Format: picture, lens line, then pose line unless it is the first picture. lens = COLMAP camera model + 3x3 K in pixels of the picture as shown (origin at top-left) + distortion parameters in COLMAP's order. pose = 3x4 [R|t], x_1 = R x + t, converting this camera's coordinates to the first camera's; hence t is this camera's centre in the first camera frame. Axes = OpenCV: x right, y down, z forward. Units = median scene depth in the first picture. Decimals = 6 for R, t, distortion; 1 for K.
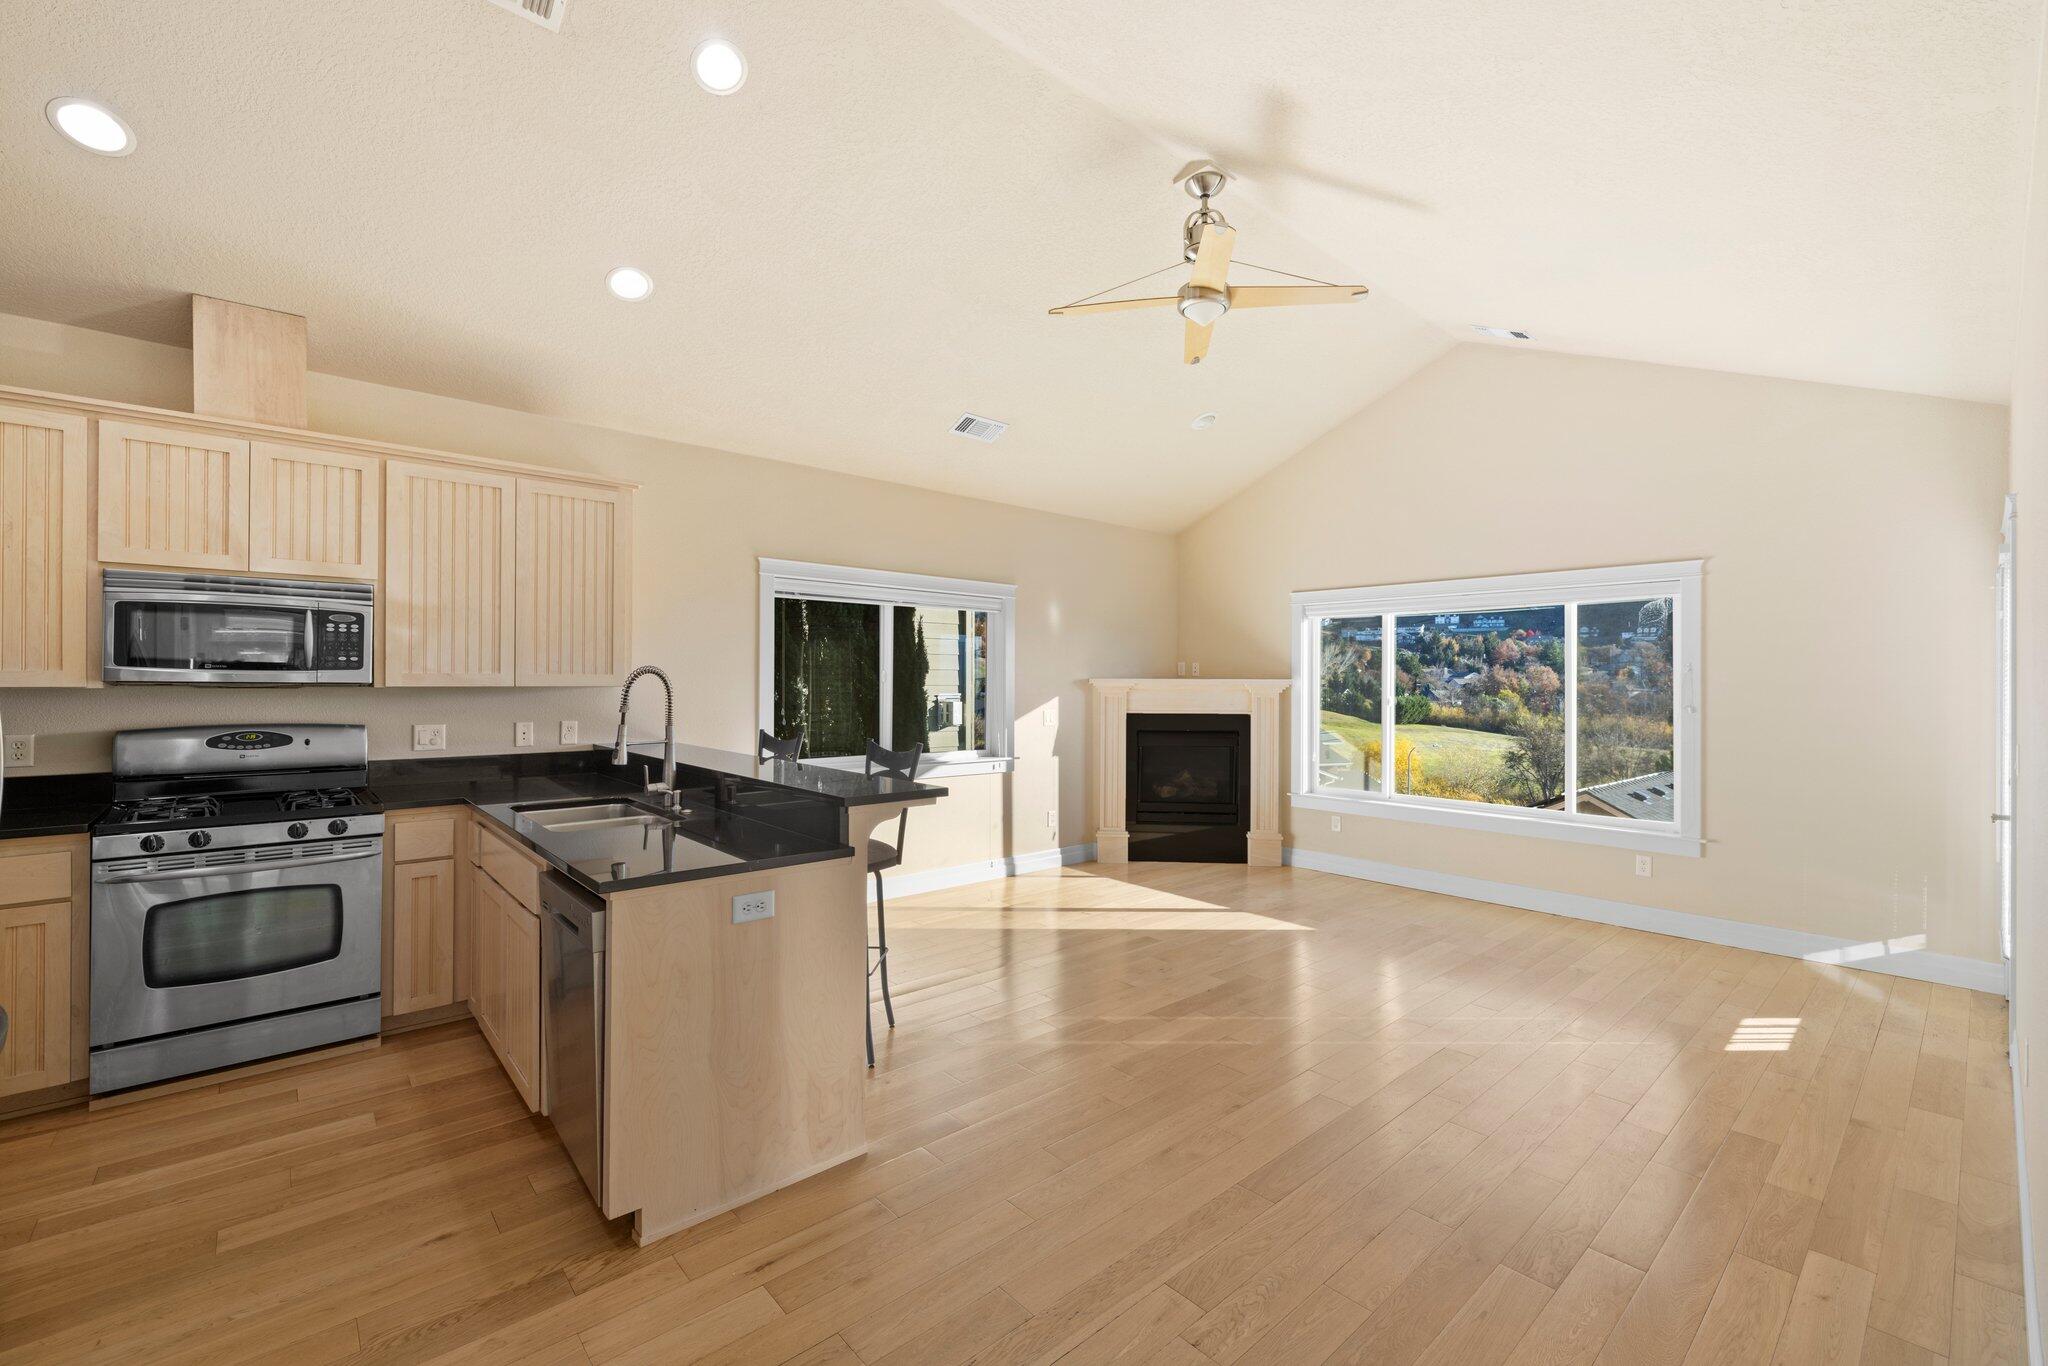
lens RADIAL K [[853.8, 0, 1030.5], [0, 853.8, 678.8], [0, 0, 1]] dist [0.003539, -0.000961]
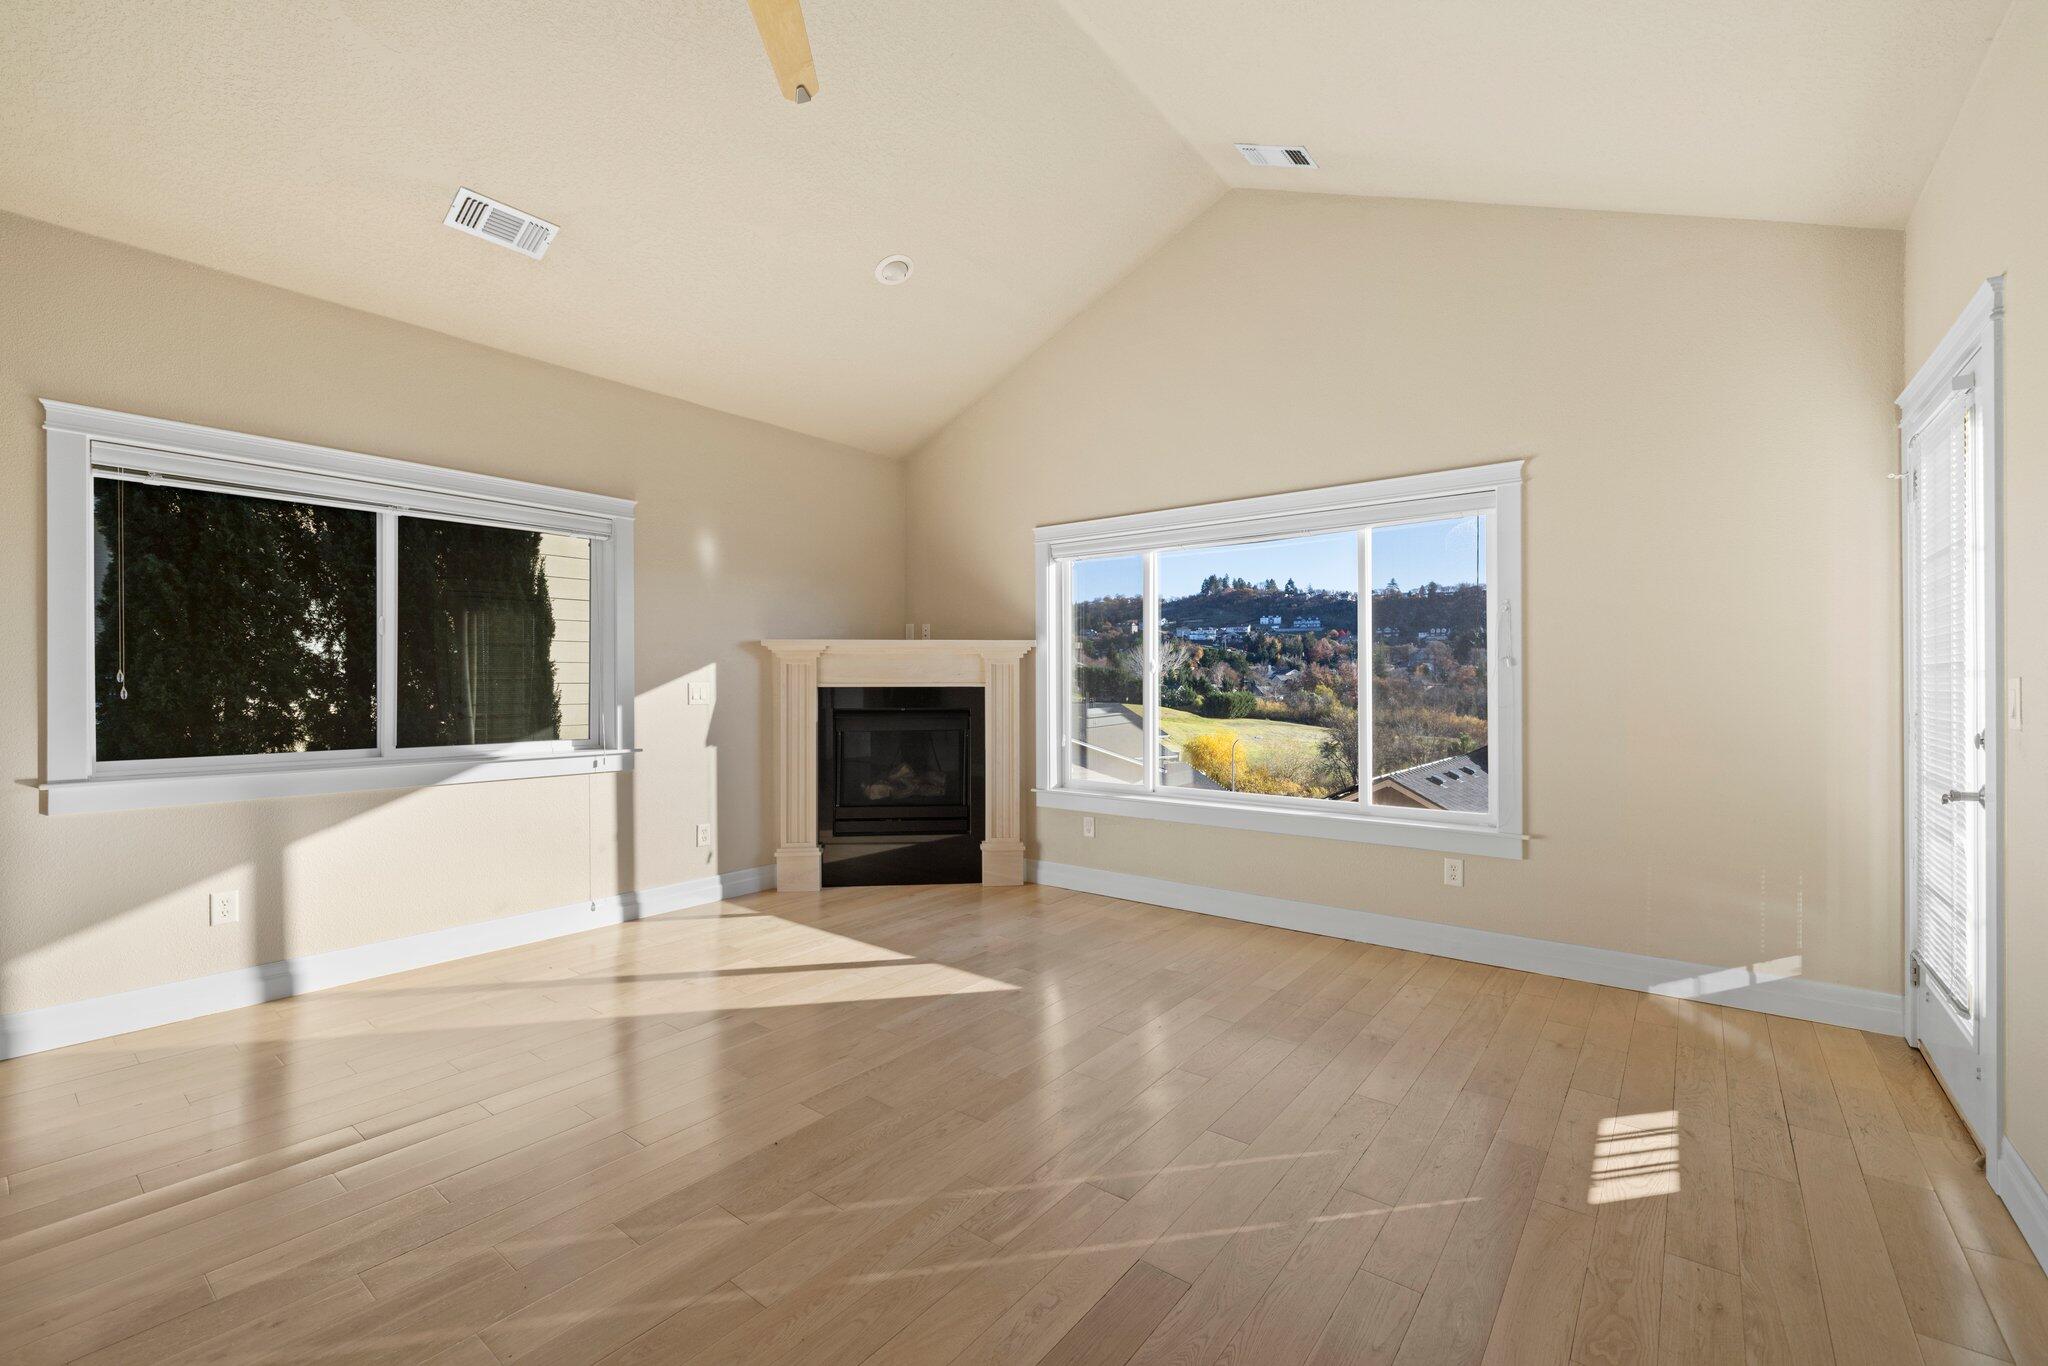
lens RADIAL K [[853.8, 0, 1030.5], [0, 853.8, 678.8], [0, 0, 1]] dist [0.003539, -0.000961]
pose [[0.984039, -0.006877, 0.177820, 0.279745], [0.006717, 0.999976, 0.001505, 0.057438], [-0.177827, -0.000287, 0.984062, 0.417676]]
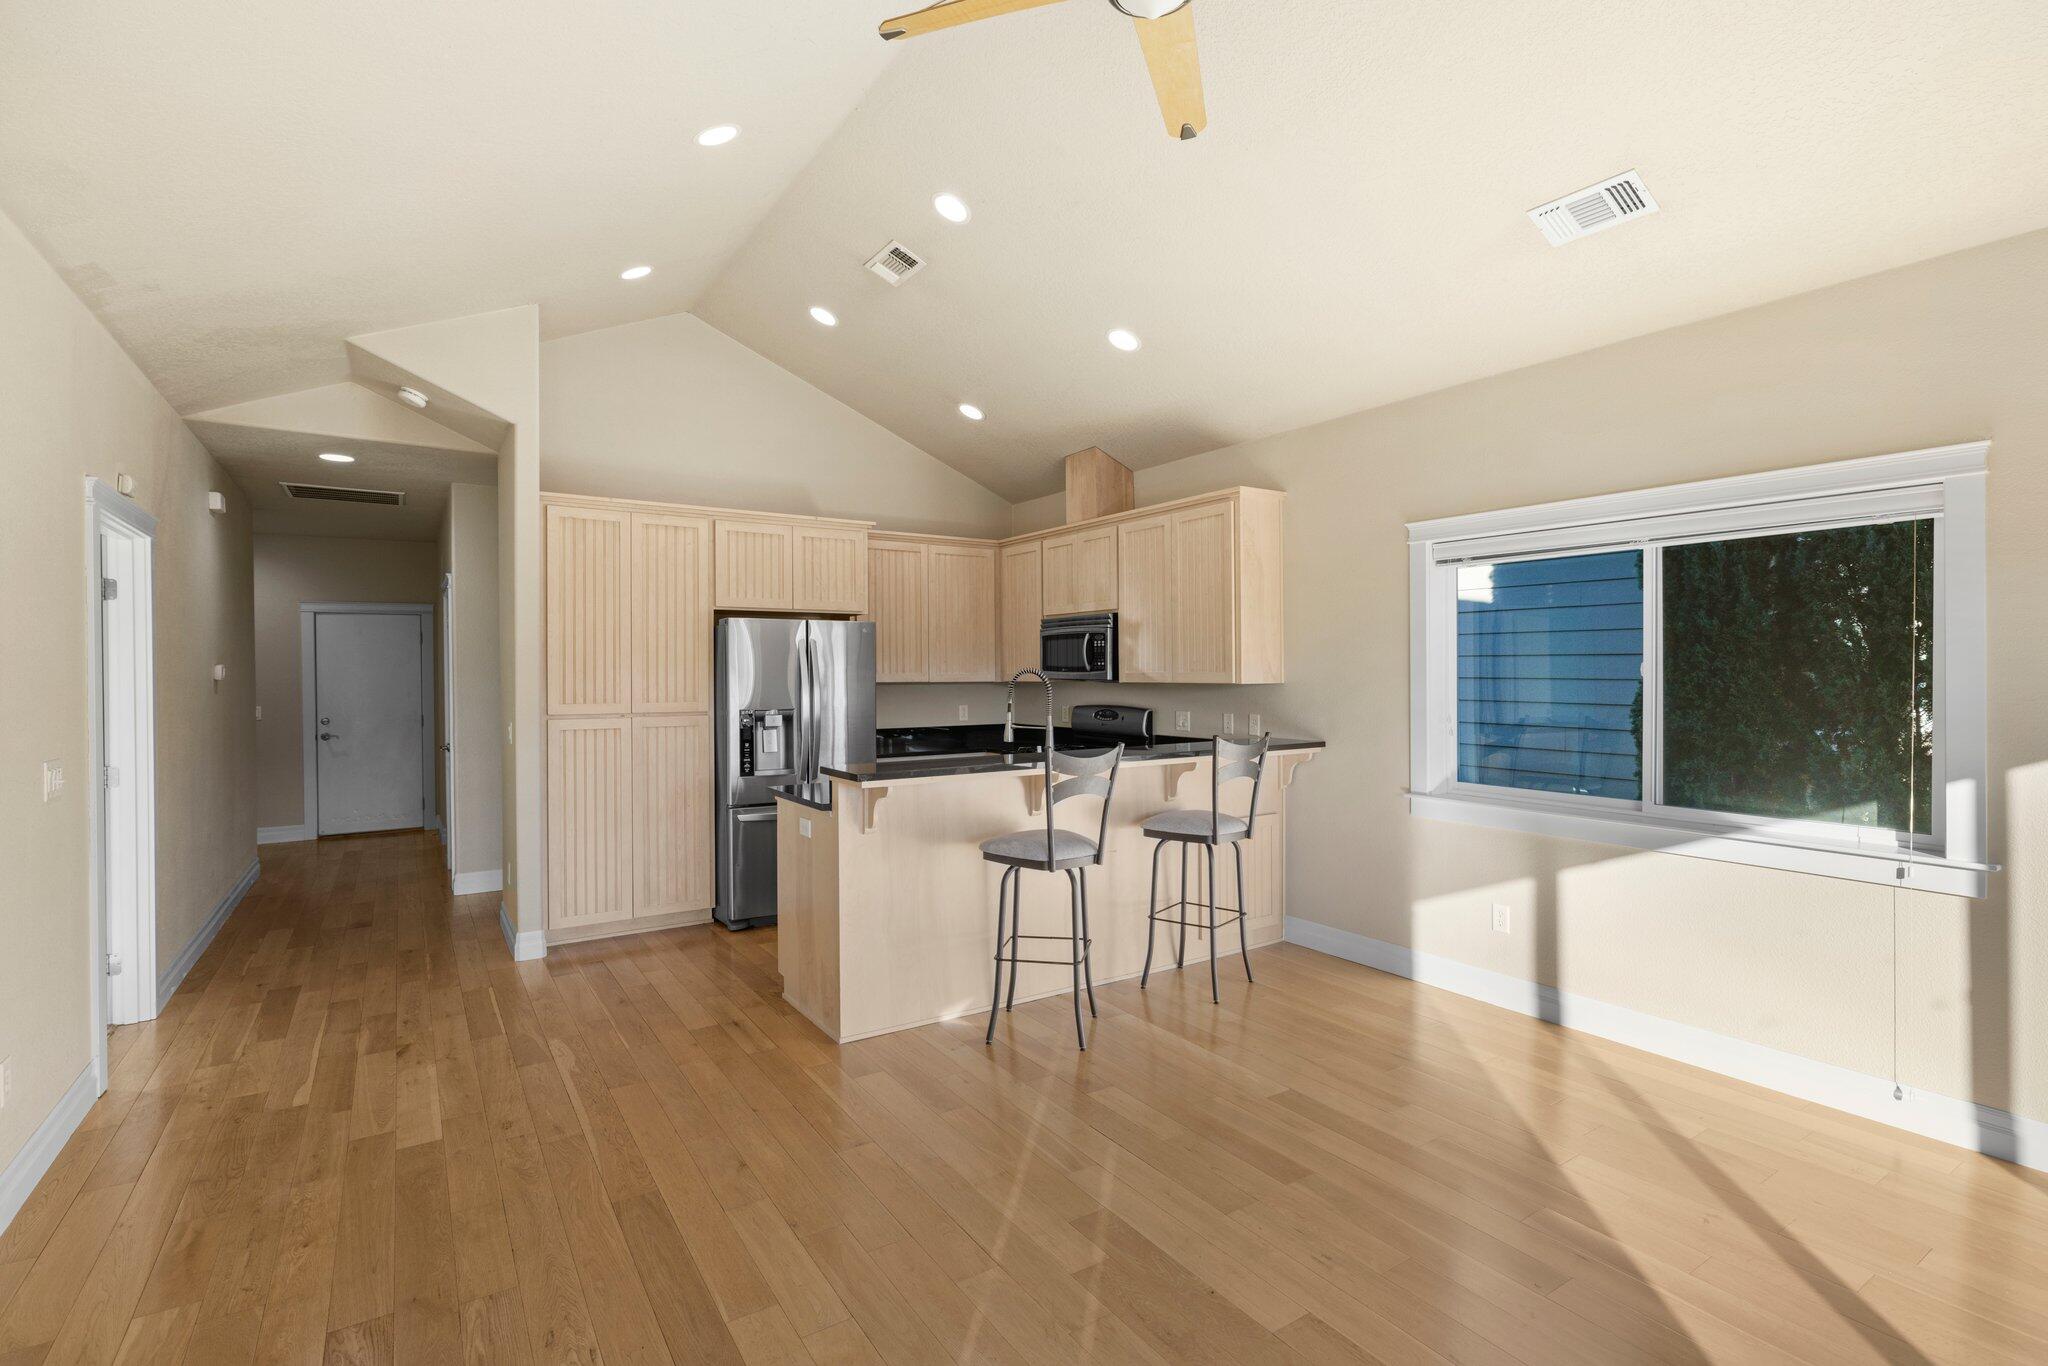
lens RADIAL K [[965.0, 0, 1037.5], [0, 965.0, 676.8], [0, 0, 1]] dist [-0.001435, -0.000031]
pose [[-0.140718, 0.001350, -0.990049, 0.799554], [0.006645, 0.999978, 0.000419, -0.001317], [0.990027, -0.006519, -0.140724, 0.991910]]
